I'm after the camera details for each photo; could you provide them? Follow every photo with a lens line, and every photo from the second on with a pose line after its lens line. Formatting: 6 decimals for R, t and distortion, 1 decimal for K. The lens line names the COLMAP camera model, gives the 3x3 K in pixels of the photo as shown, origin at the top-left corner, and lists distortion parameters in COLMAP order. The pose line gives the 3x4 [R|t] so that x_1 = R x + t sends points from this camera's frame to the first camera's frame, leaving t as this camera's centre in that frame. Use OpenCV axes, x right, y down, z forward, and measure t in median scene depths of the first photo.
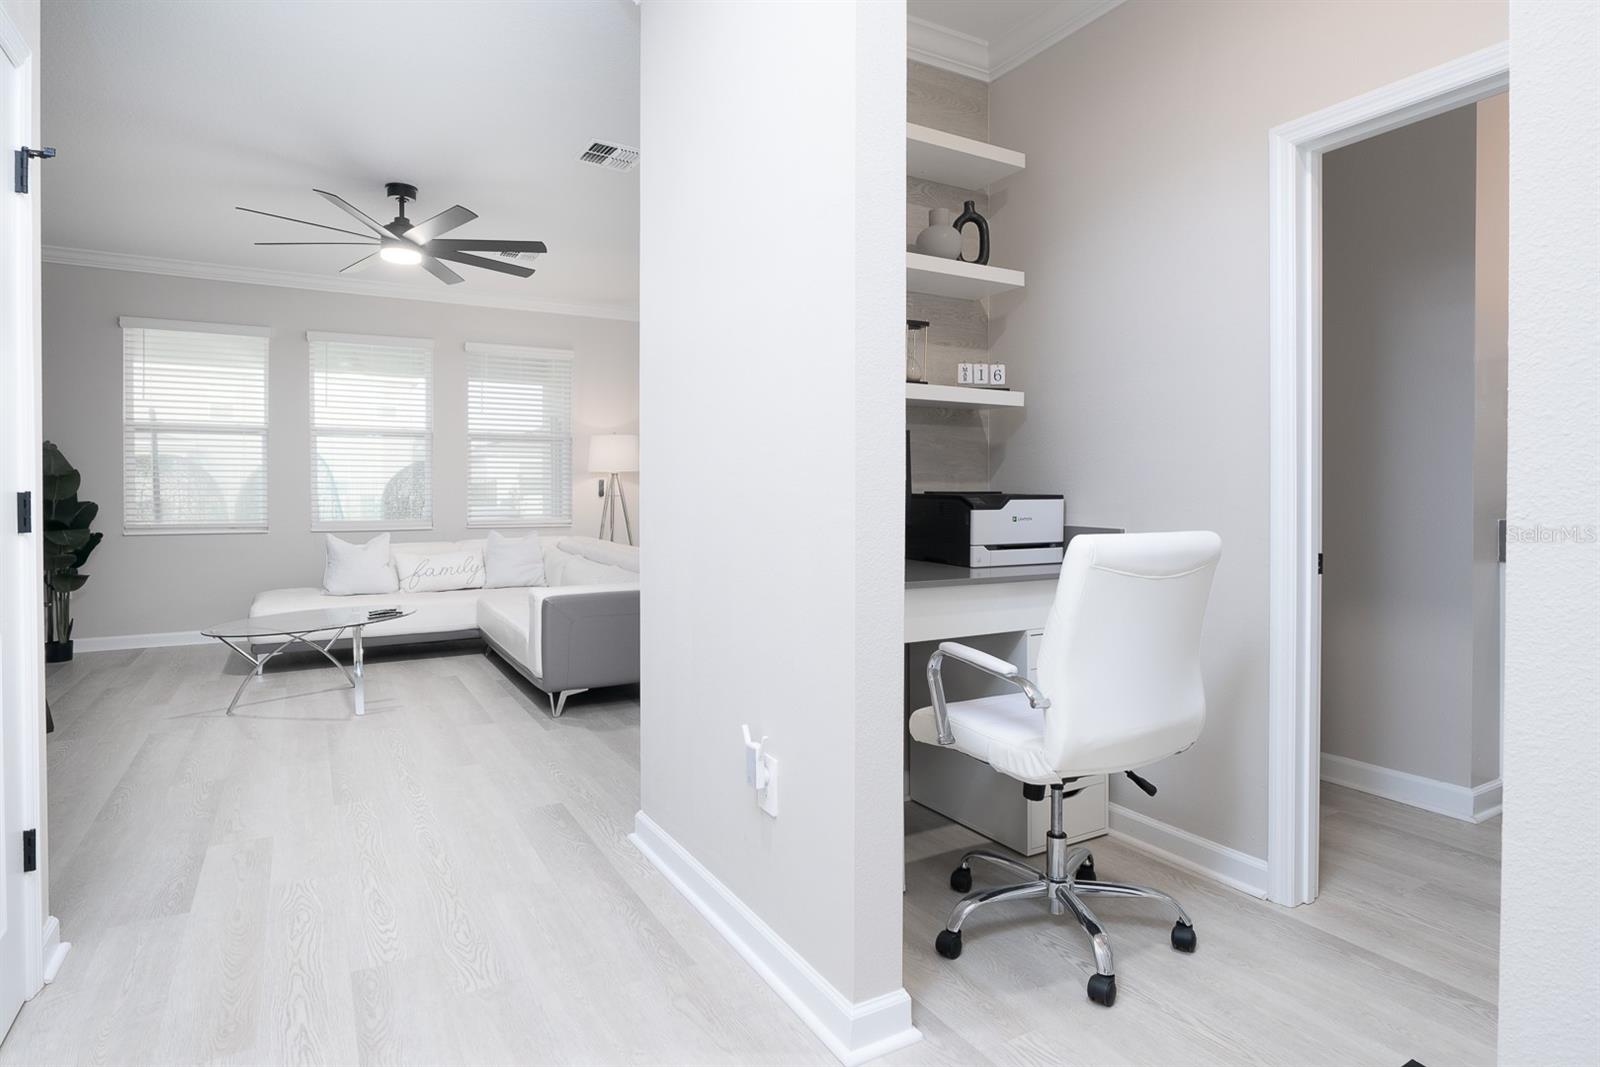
lens RADIAL K [[860.6, 0, 791.4], [0, 860.6, 517.3], [0, 0, 1]] dist [-0.002043, 0.000550]
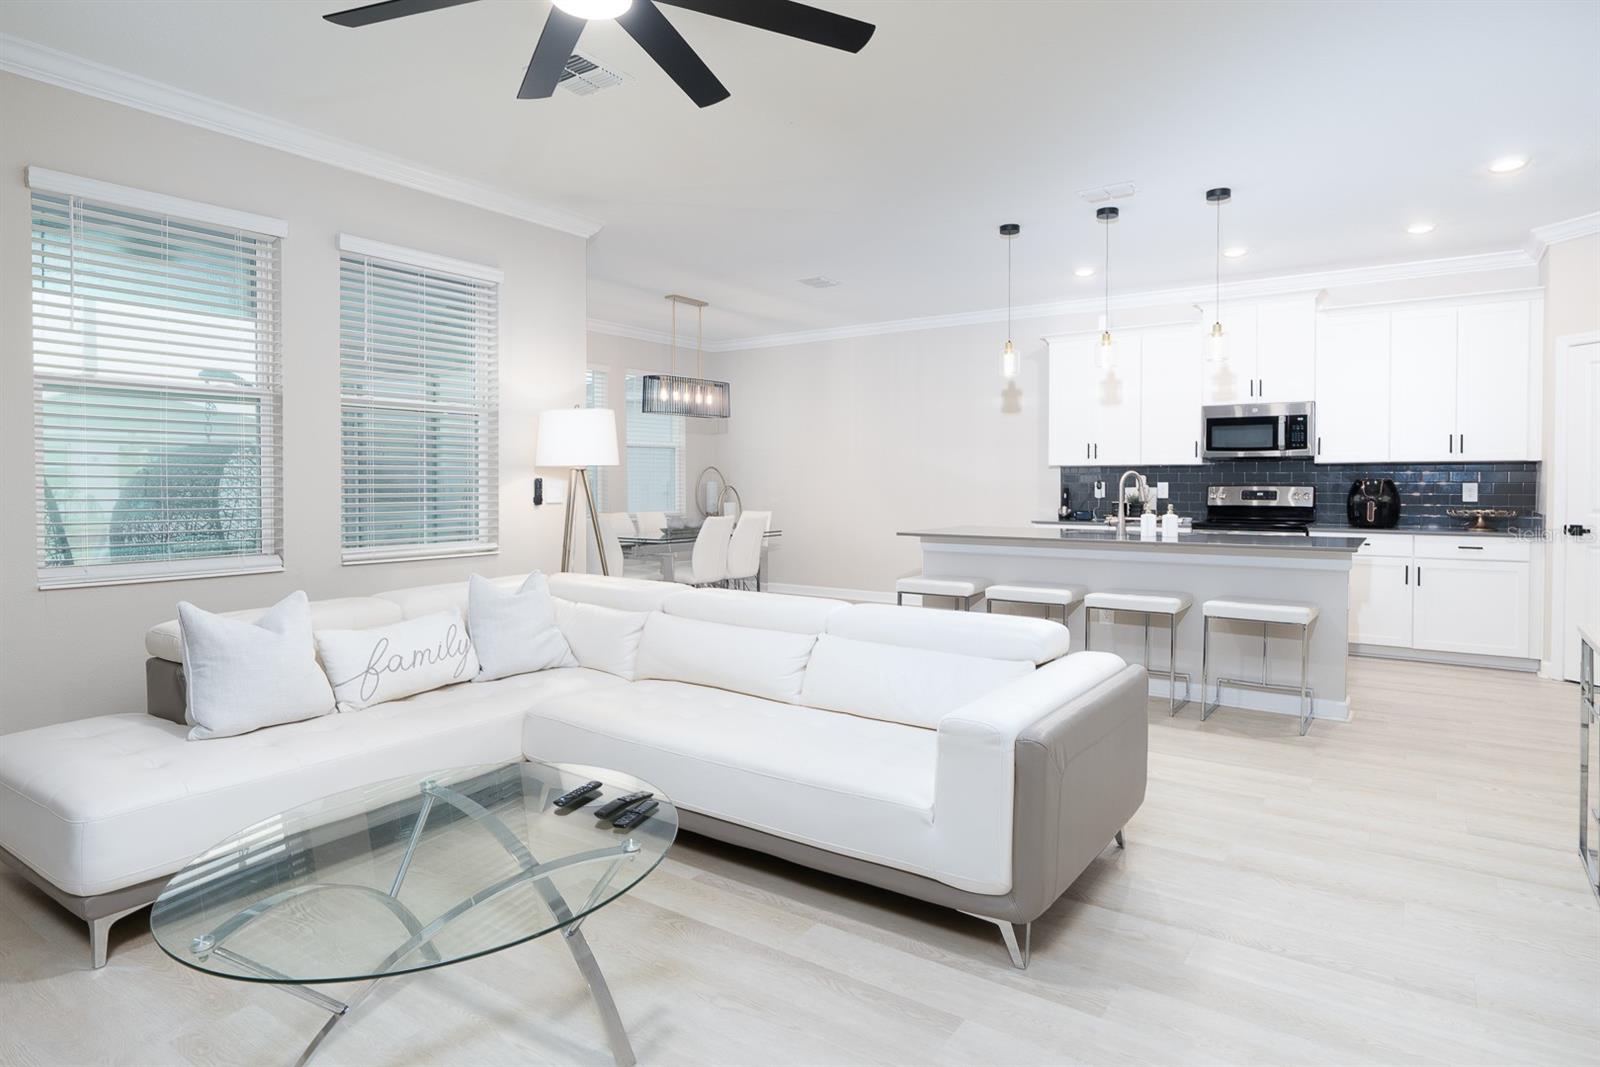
lens RADIAL K [[903.3, 0, 762.2], [0, 903.3, 487.1], [0, 0, 1]] dist [-0.003149, 0.000036]
pose [[0.906305, -0.004808, 0.422596, -0.461107], [0.014792, 0.999683, -0.020350, -0.027679], [-0.422364, 0.024695, 0.906090, 0.428690]]
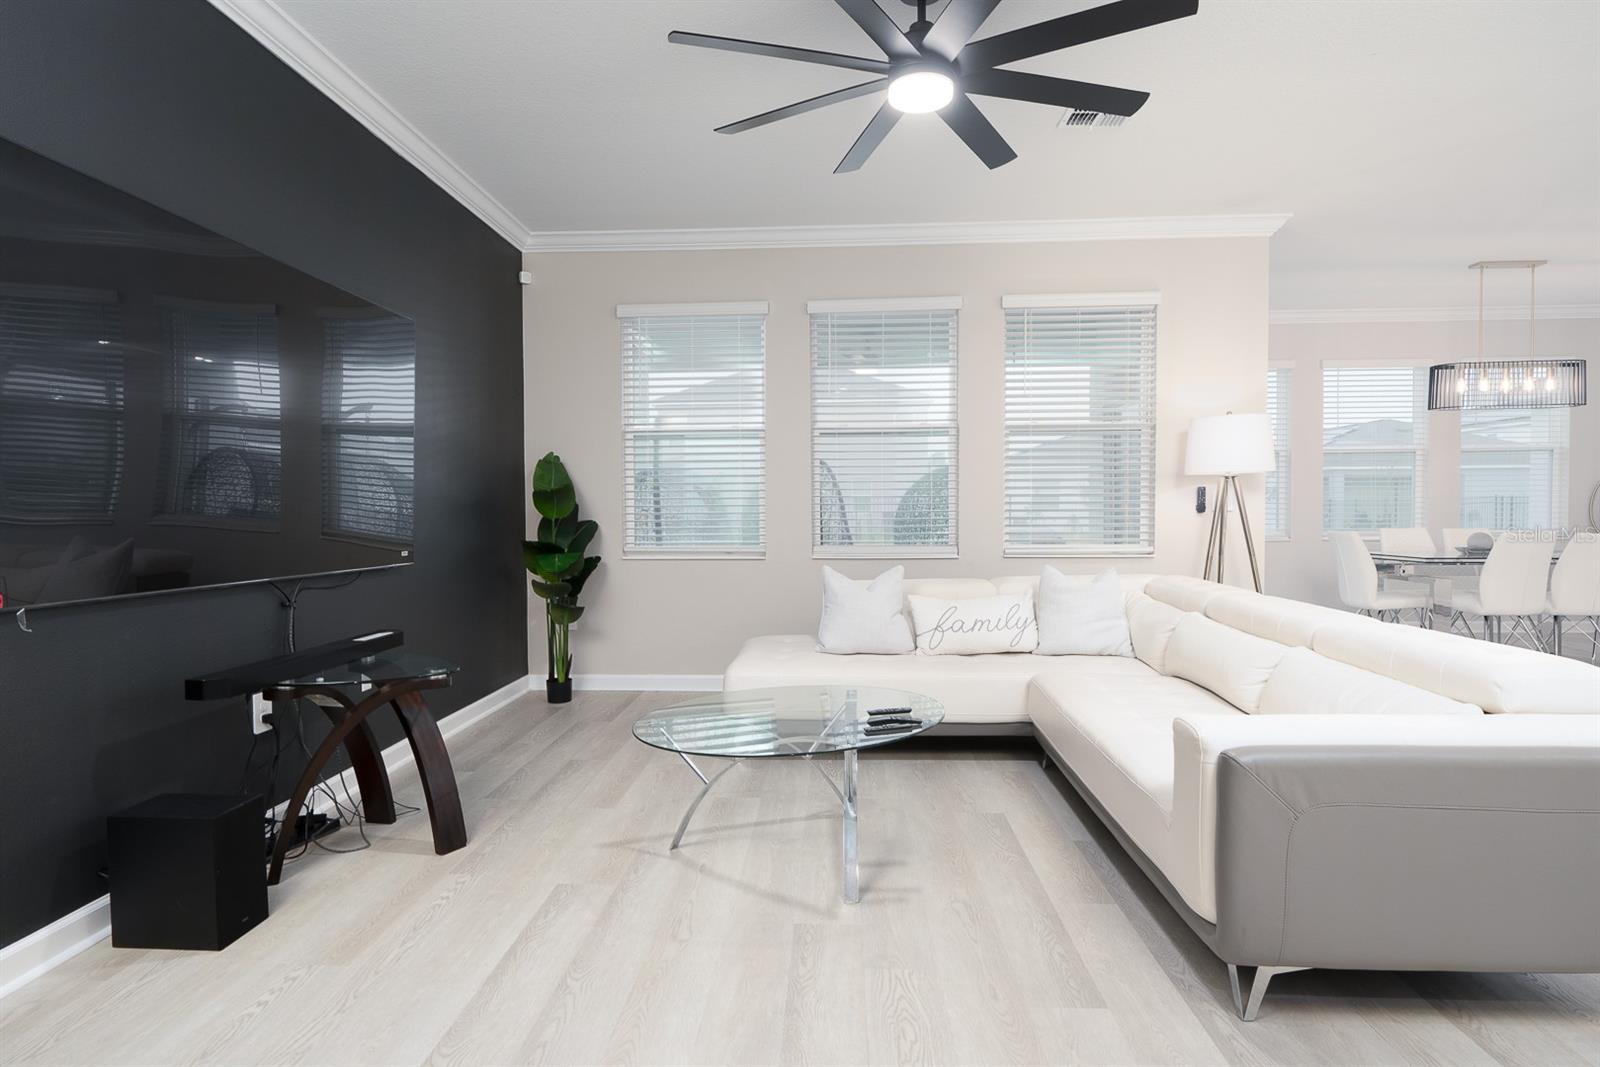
lens RADIAL K [[862.5, 0, 799.2], [0, 862.5, 522.9], [0, 0, 1]] dist [-0.002379, -0.000106]
pose [[0.846034, 0.002345, -0.533123, -0.170650], [-0.008523, 0.999922, -0.009126, -0.009774], [0.533060, 0.012265, 0.845989, 0.372920]]
